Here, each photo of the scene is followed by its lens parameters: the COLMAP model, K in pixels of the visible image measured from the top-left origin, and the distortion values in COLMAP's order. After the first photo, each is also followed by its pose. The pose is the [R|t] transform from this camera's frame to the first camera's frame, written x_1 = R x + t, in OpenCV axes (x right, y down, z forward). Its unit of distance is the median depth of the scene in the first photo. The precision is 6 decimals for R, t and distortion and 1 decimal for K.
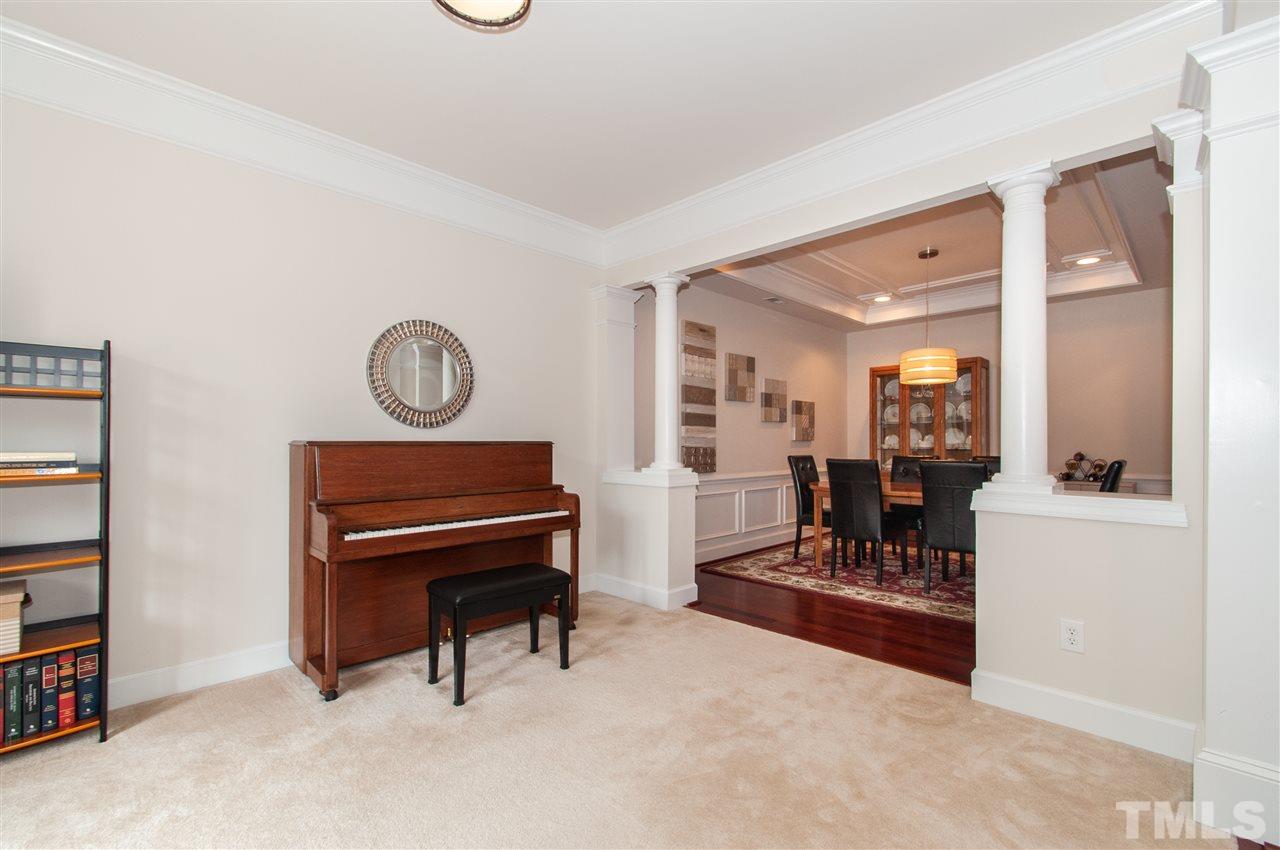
lens RADIAL K [[562.3, 0, 642.1], [0, 562.3, 440.5], [0, 0, 1]] dist [0.003248, -0.000198]
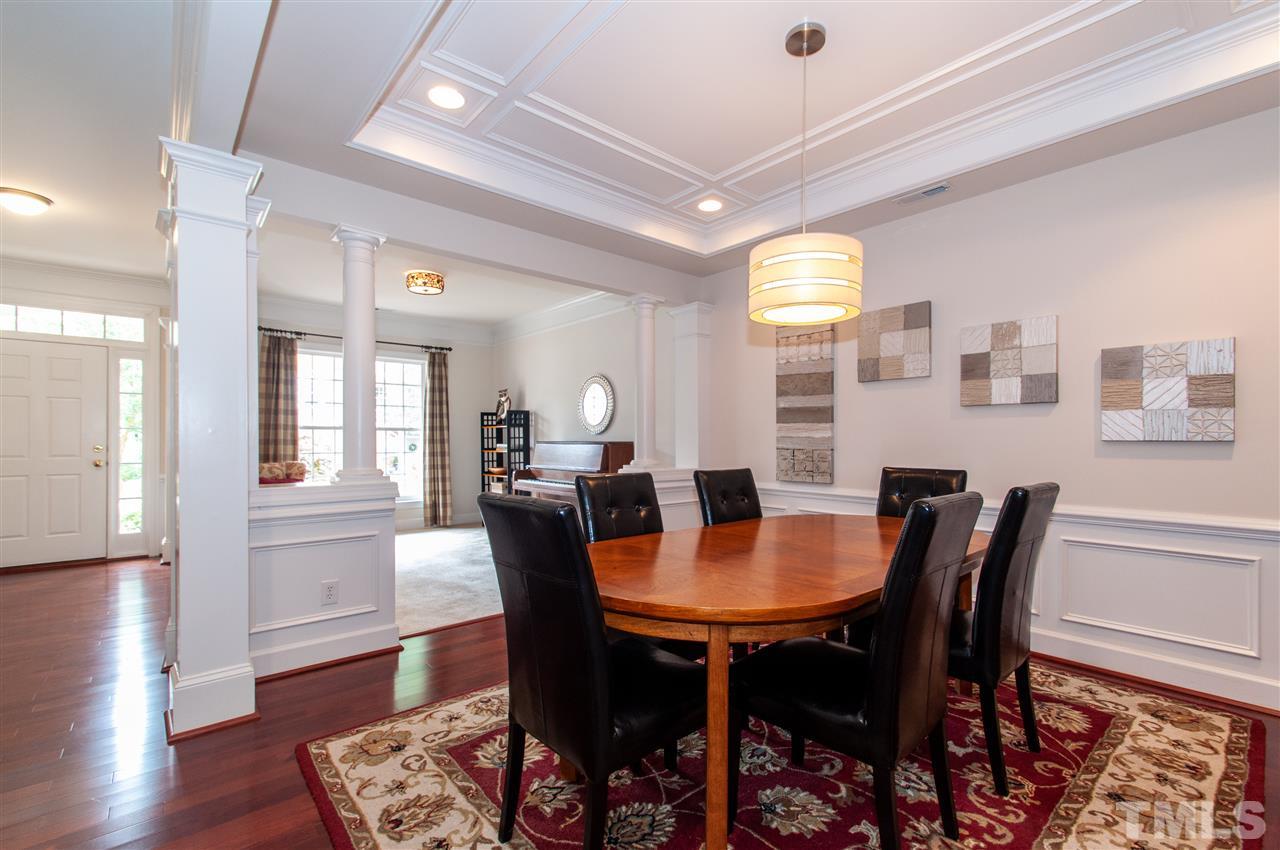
lens RADIAL K [[553.4, 0, 654.4], [0, 553.4, 444.1], [0, 0, 1]] dist [-0.020860, -0.000726]
pose [[-0.061078, 0.009553, -0.998087, 1.663985], [0.001910, 0.999953, 0.009454, -0.005915], [0.998131, -0.001328, -0.061094, 1.563251]]
